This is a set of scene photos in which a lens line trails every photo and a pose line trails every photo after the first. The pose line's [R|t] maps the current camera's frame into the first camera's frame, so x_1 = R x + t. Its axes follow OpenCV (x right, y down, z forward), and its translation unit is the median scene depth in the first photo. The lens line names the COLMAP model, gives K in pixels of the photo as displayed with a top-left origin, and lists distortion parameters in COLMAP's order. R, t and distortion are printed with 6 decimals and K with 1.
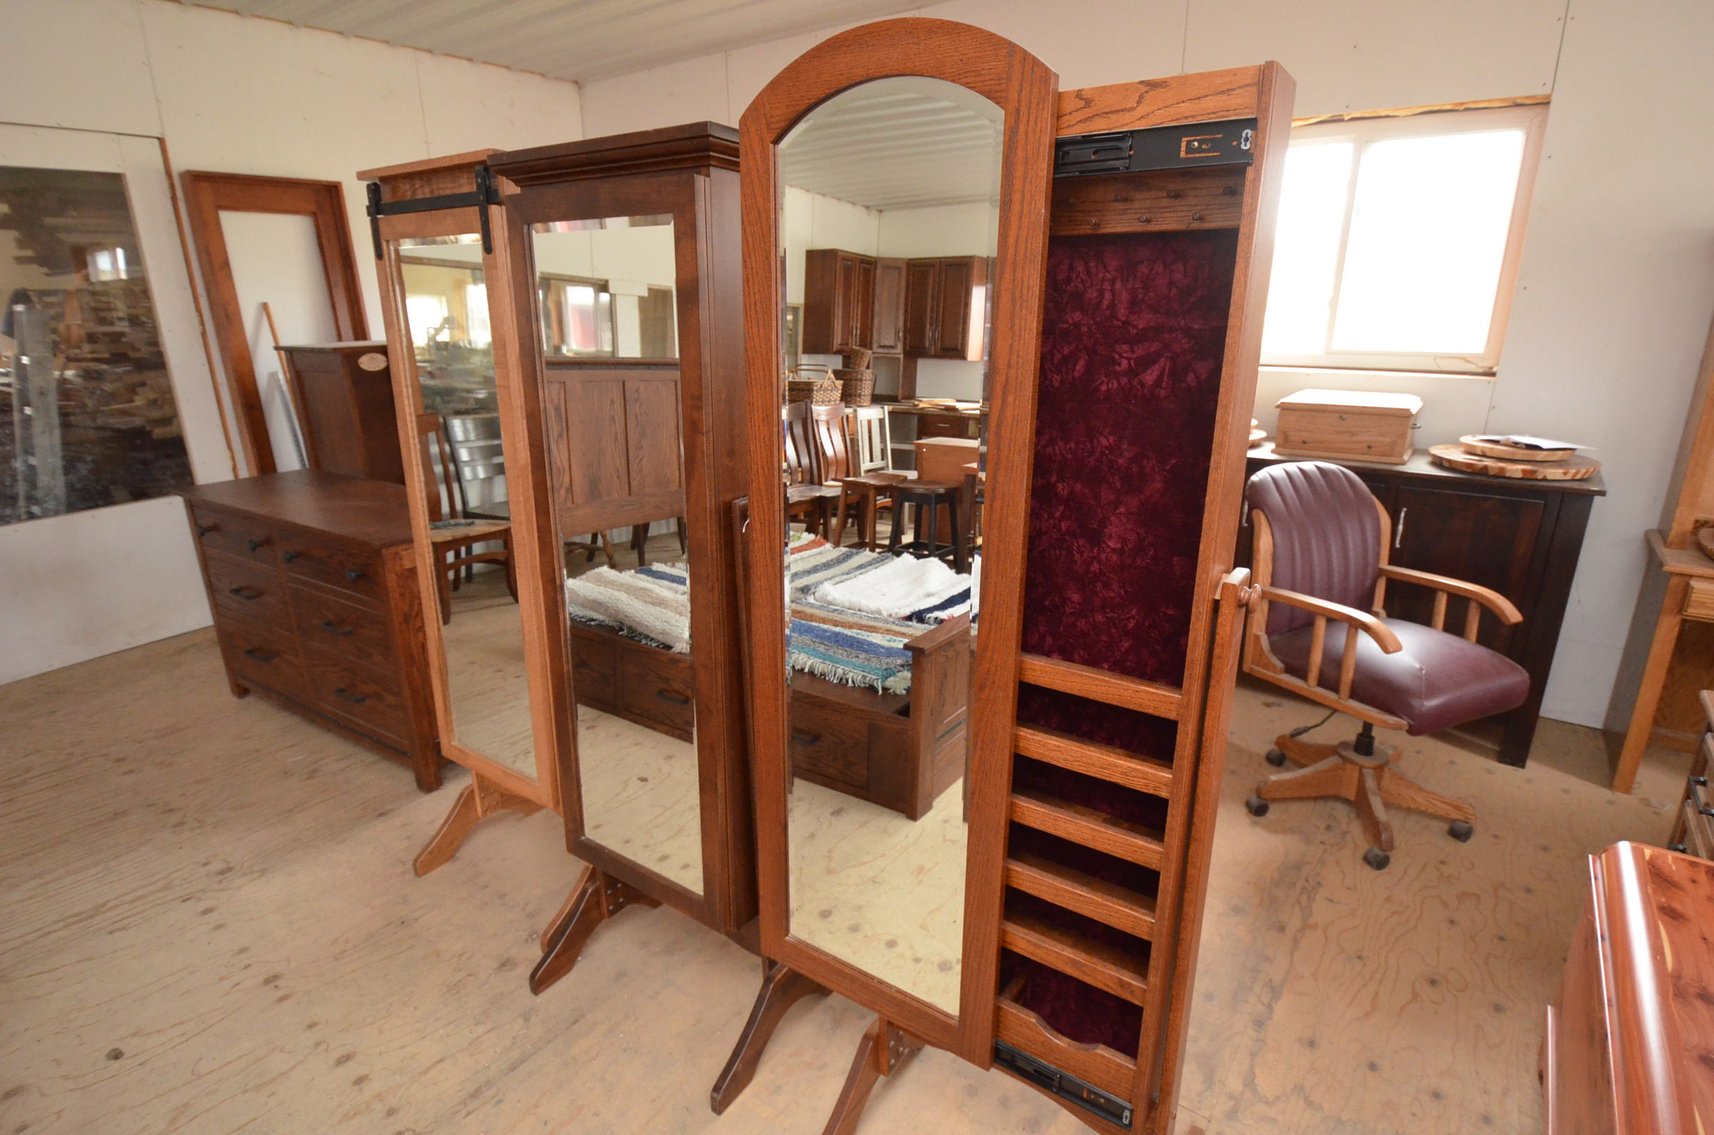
lens RADIAL K [[870.9, 0, 864.4], [0, 870.9, 583.9], [0, 0, 1]] dist [-0.005370, -0.011684]
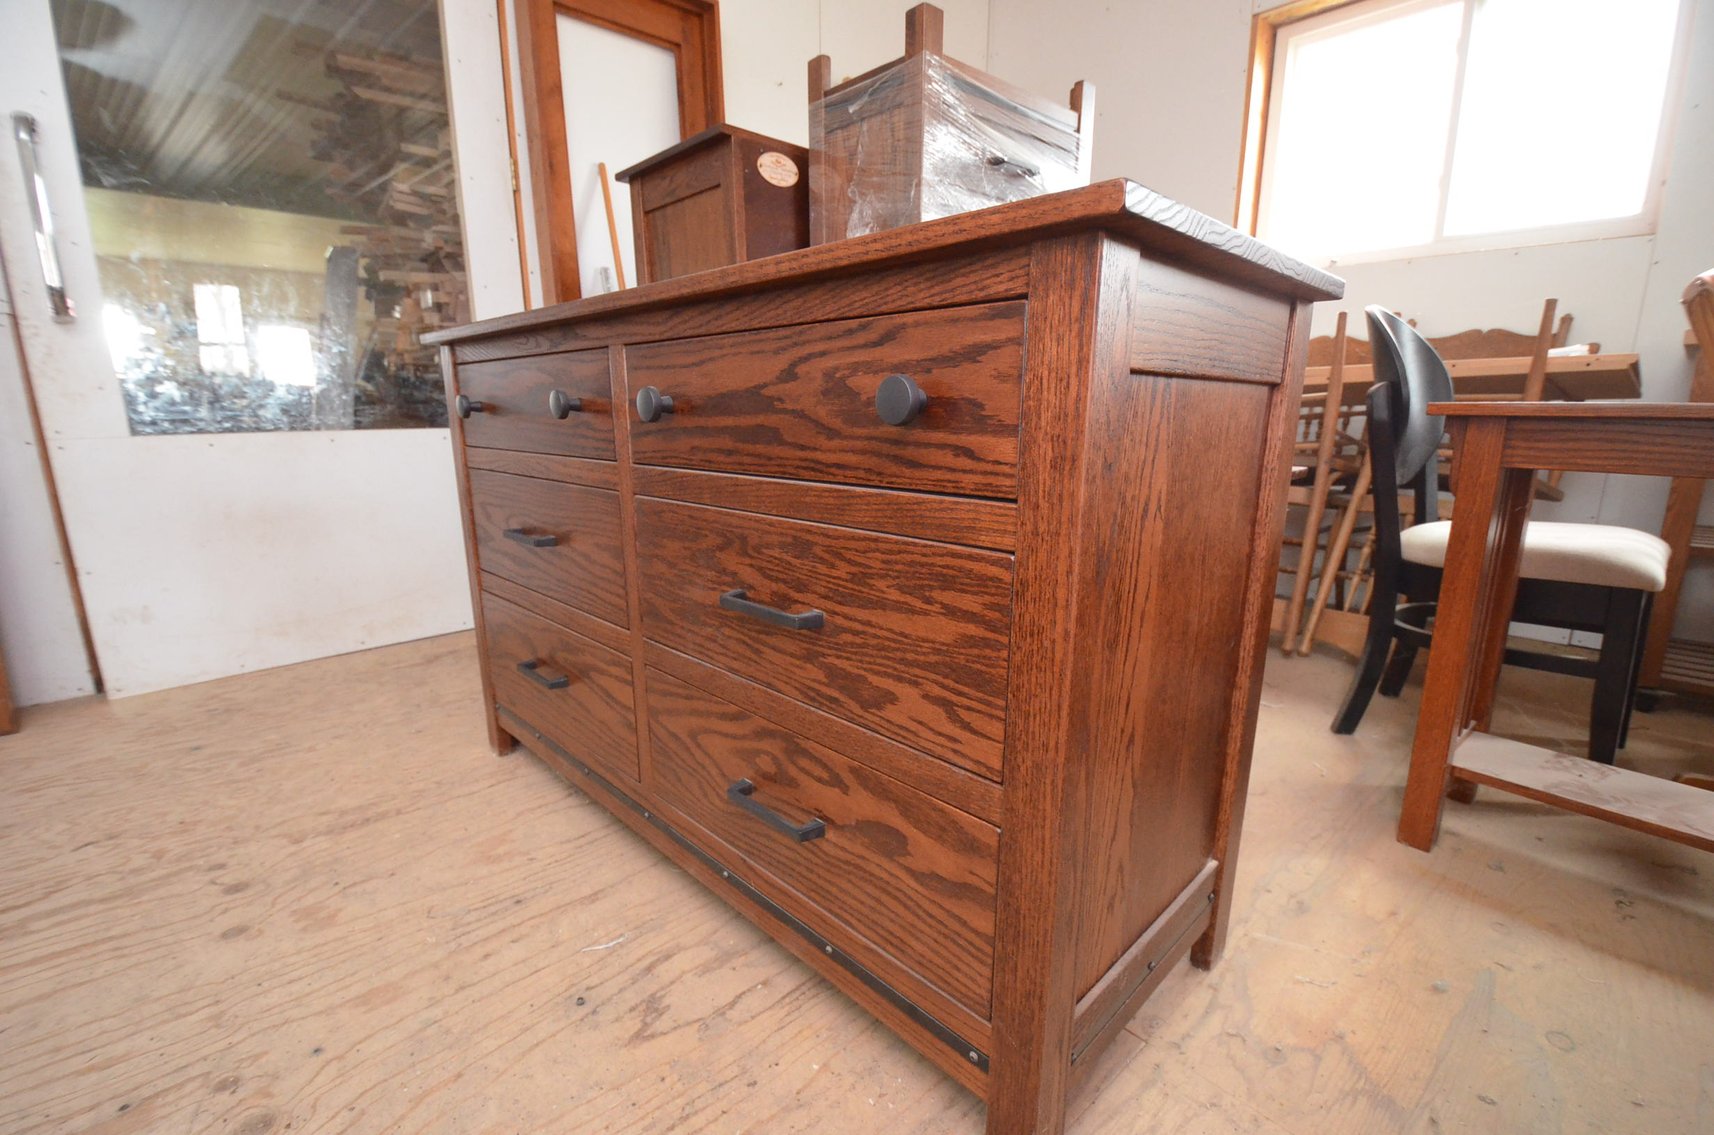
lens RADIAL K [[750.4, 0, 861.1], [0, 750.4, 588.4], [0, 0, 1]] dist [0.000622, -0.014300]
pose [[0.977180, 0.056810, -0.204676, -0.478828], [-0.074157, 0.994184, -0.078100, 0.058213], [0.199049, 0.091496, 0.975709, 0.671640]]
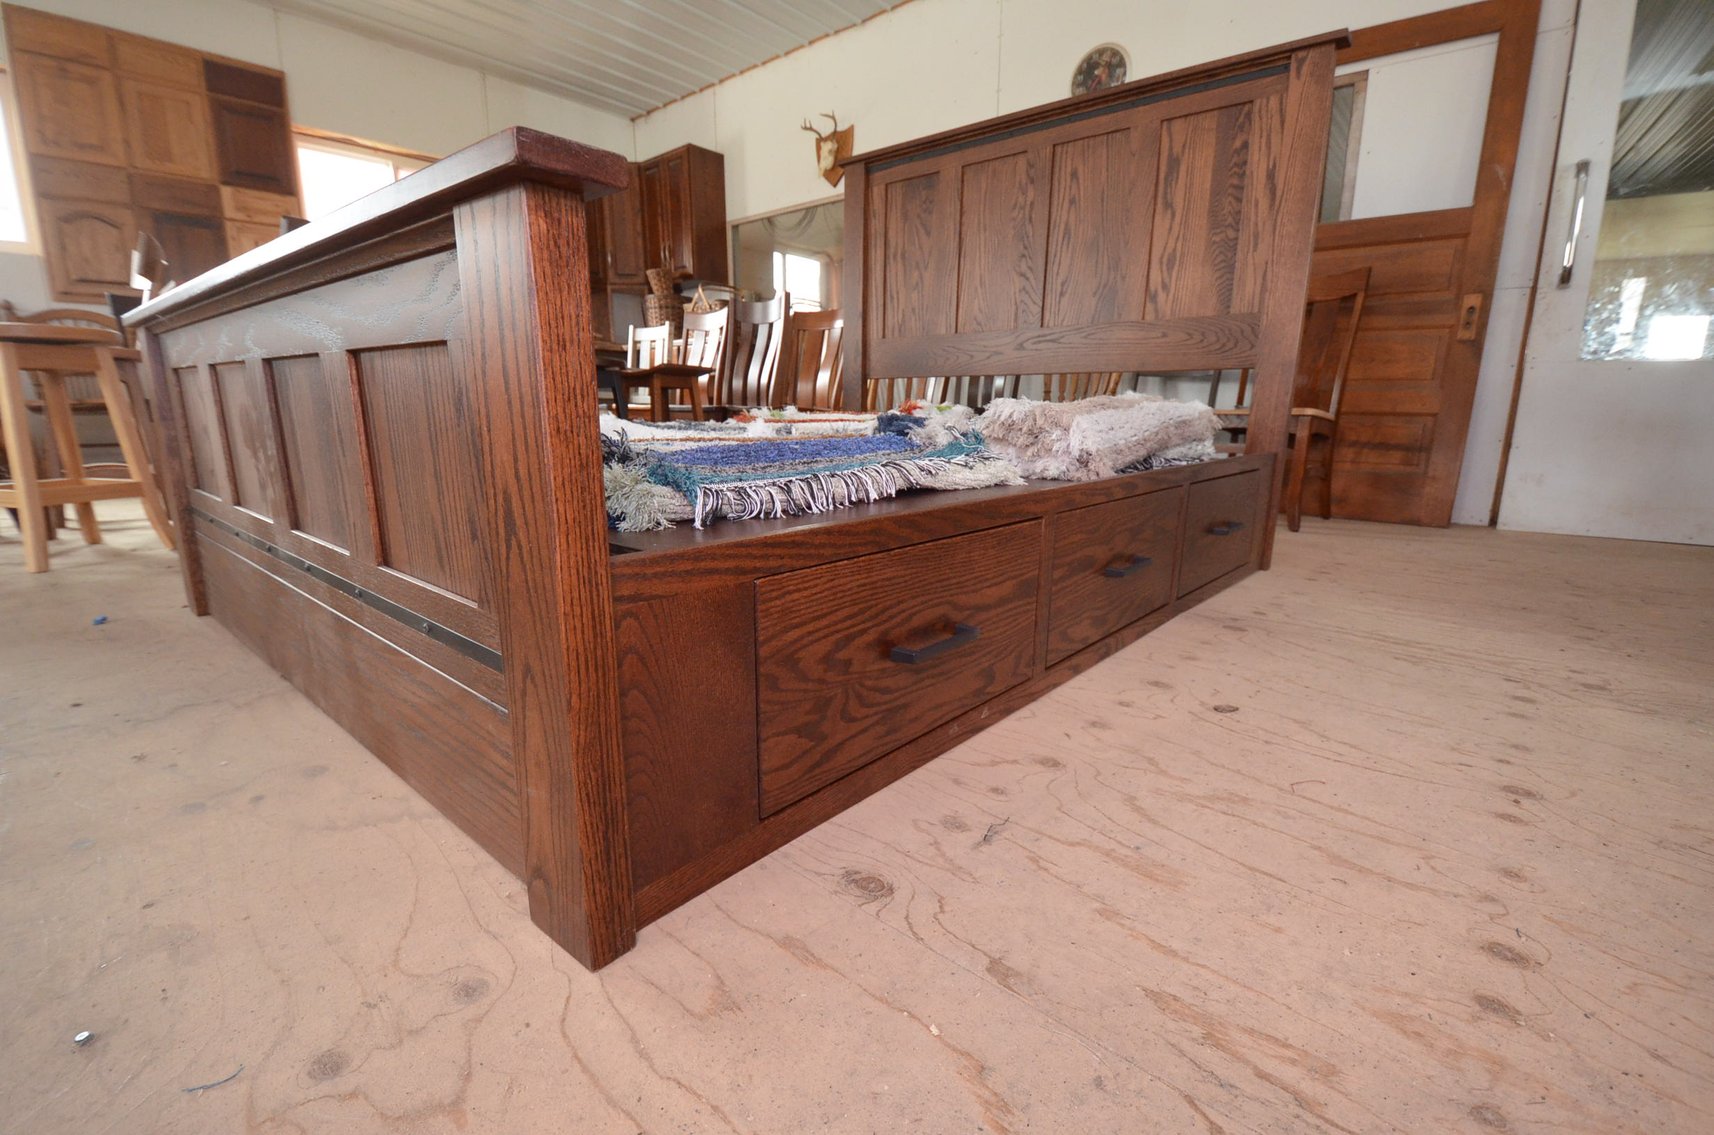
lens RADIAL K [[750.4, 0, 863.6], [0, 750.4, 588.2], [0, 0, 1]] dist [0.000622, -0.014300]
pose [[-0.084617, 0.231626, -0.969118, -0.169719], [-0.318788, 0.915192, 0.246572, 0.242734], [0.944041, 0.329808, -0.003602, 0.396449]]
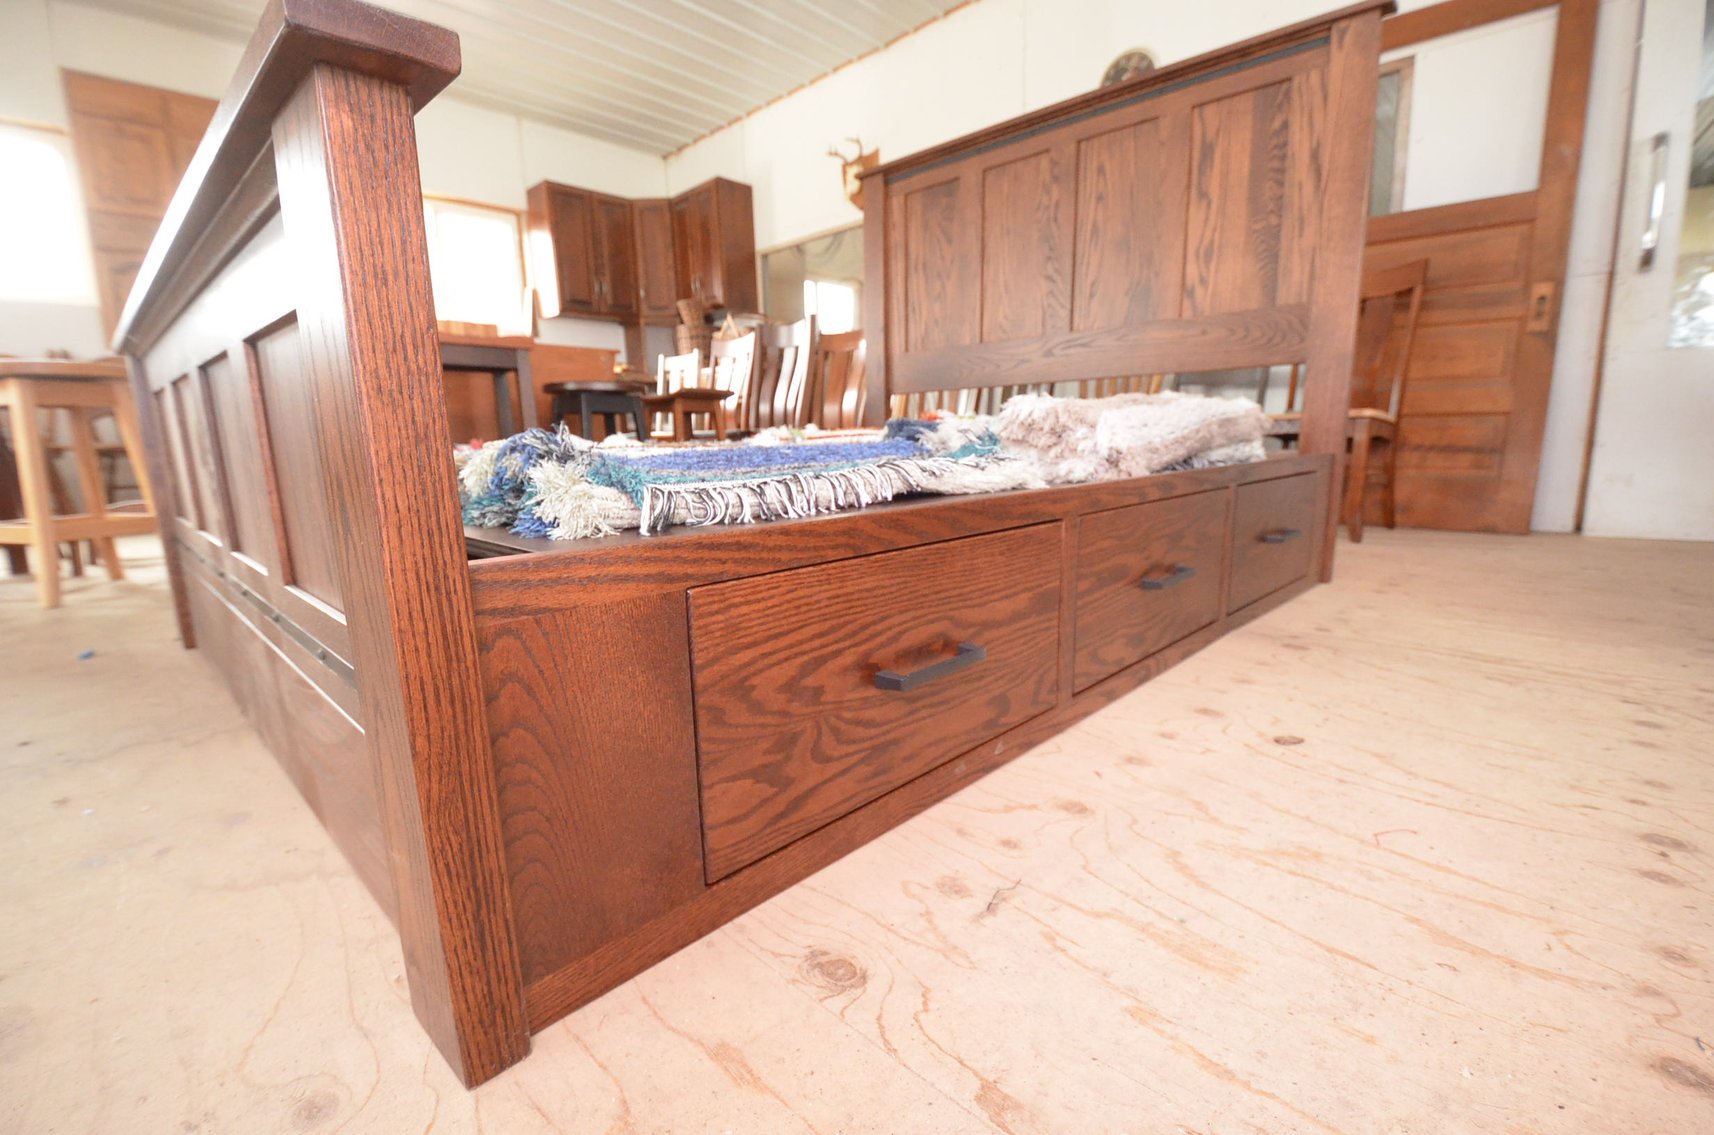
lens RADIAL K [[750.4, 0, 864.3], [0, 750.4, 587.5], [0, 0, 1]] dist [0.000622, -0.014300]
pose [[-0.136854, 0.196594, -0.970887, -0.213937], [-0.288541, 0.929697, 0.228926, 0.251498], [0.947636, 0.311471, -0.070508, 0.417685]]
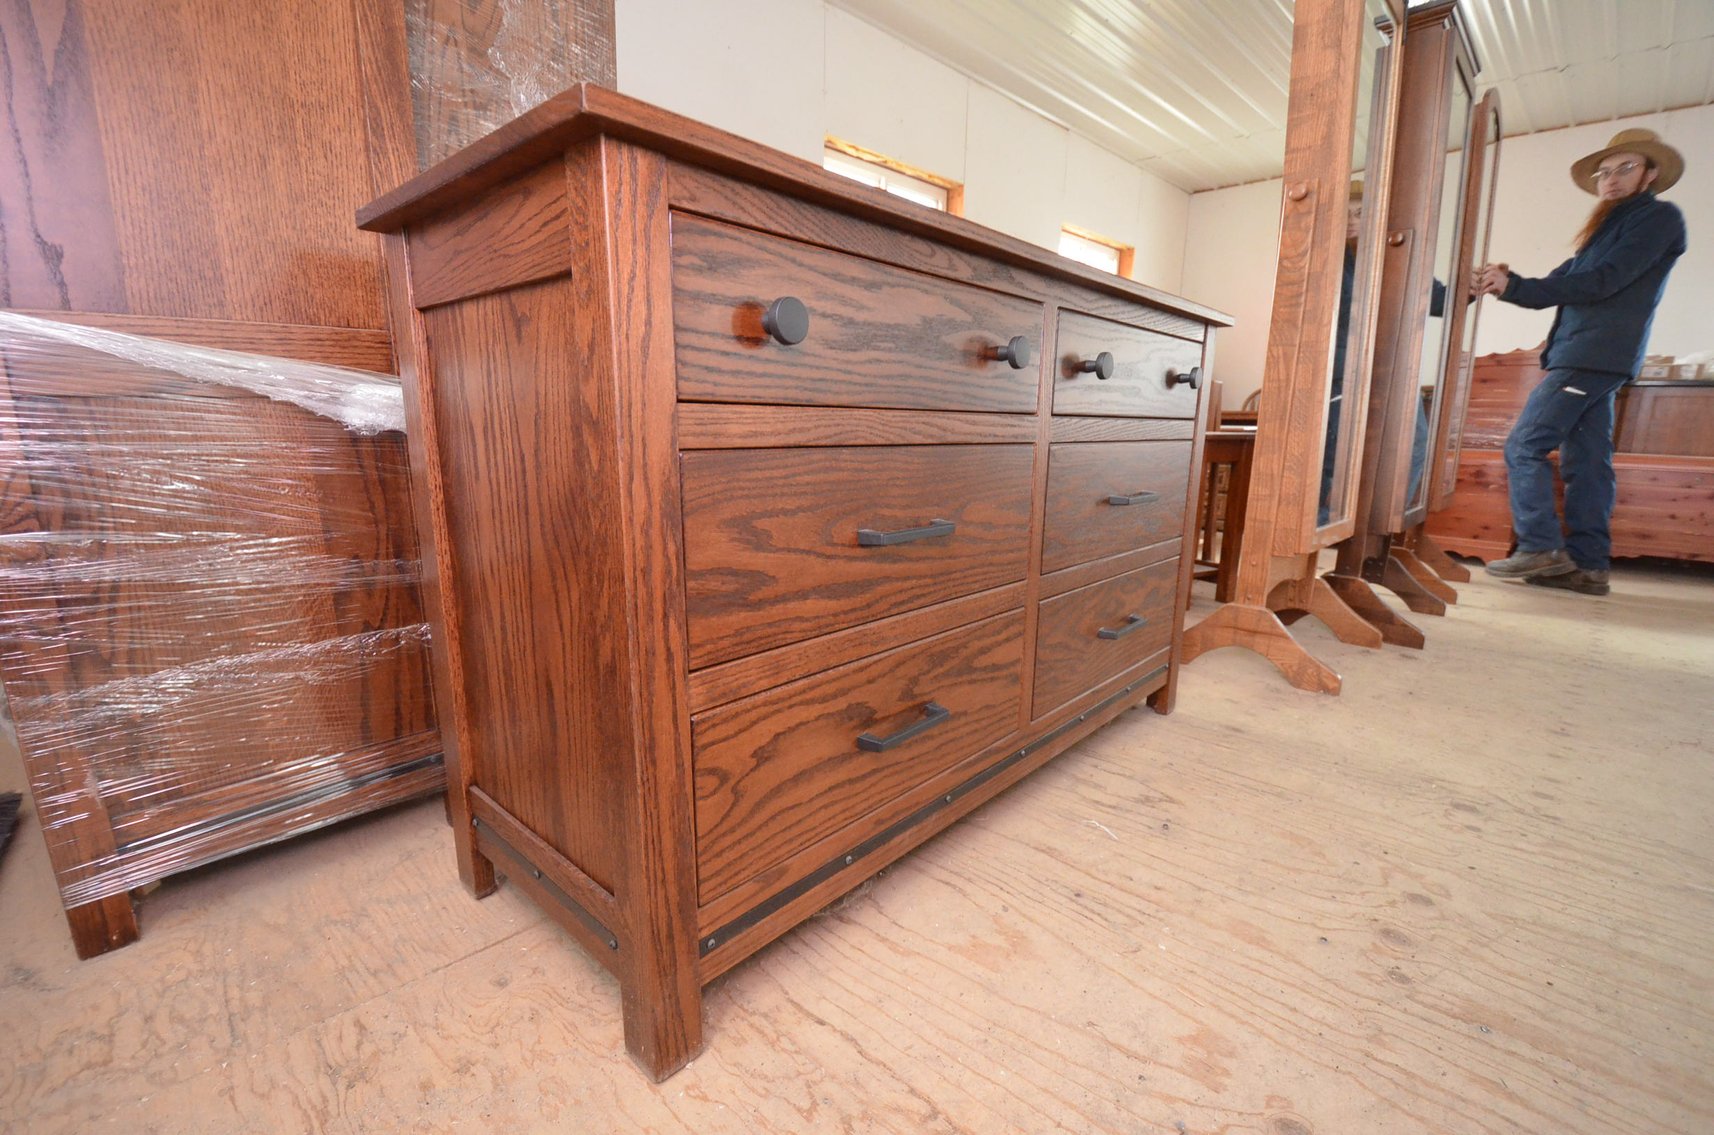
lens RADIAL K [[750.4, 0, 873.6], [0, 750.4, 577.7], [0, 0, 1]] dist [0.000622, -0.014300]
pose [[0.156133, -0.200633, 0.967145, -1.020062], [0.297157, 0.943332, 0.147721, -0.017334], [-0.941977, 0.264330, 0.206905, 0.988486]]
